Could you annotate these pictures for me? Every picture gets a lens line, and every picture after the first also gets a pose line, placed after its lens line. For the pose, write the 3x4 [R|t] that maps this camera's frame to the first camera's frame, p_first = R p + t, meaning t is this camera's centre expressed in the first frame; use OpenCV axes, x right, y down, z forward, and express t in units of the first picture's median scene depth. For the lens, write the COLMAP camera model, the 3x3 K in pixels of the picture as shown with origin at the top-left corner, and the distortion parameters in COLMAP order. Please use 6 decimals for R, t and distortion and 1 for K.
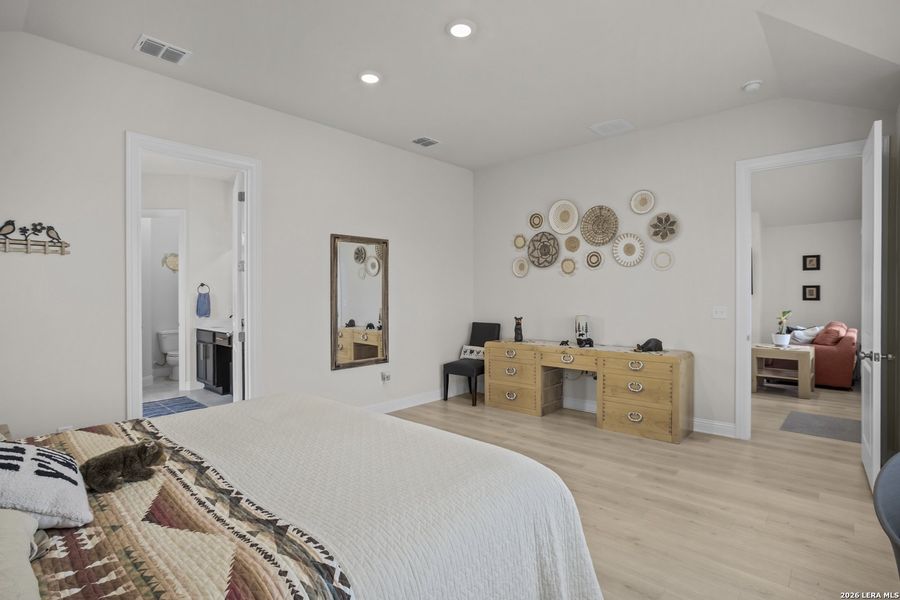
lens RADIAL K [[441.7, 0, 452.8], [0, 441.7, 300.6], [0, 0, 1]] dist [-0.072233, 0.035703]
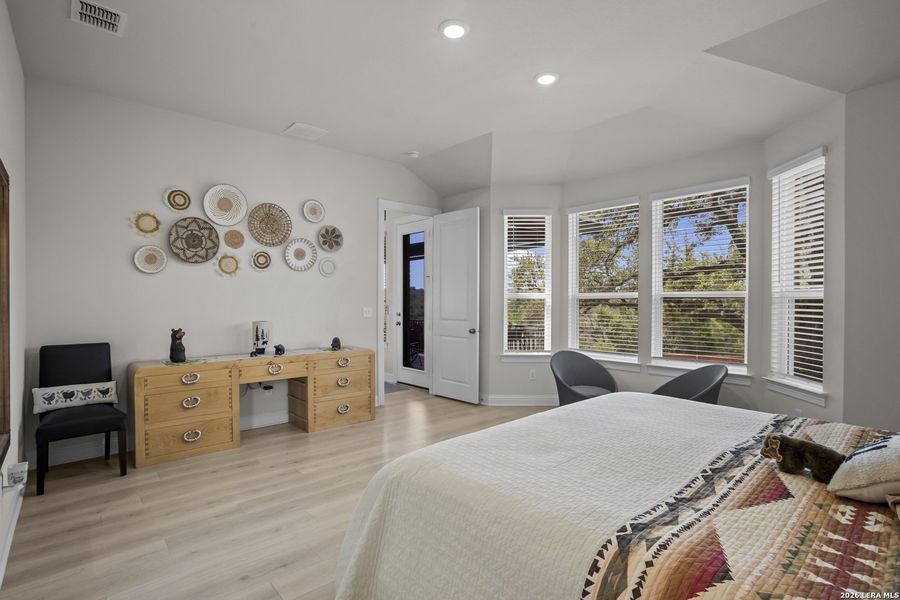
lens RADIAL K [[444.8, 0, 455.3], [0, 444.8, 297.4], [0, 0, 1]] dist [-0.049243, 0.028262]
pose [[0.109658, 0.007277, 0.993943, -0.524098], [0.017348, 0.999807, -0.009234, 0.000171], [-0.993818, 0.018255, 0.109510, 0.470272]]
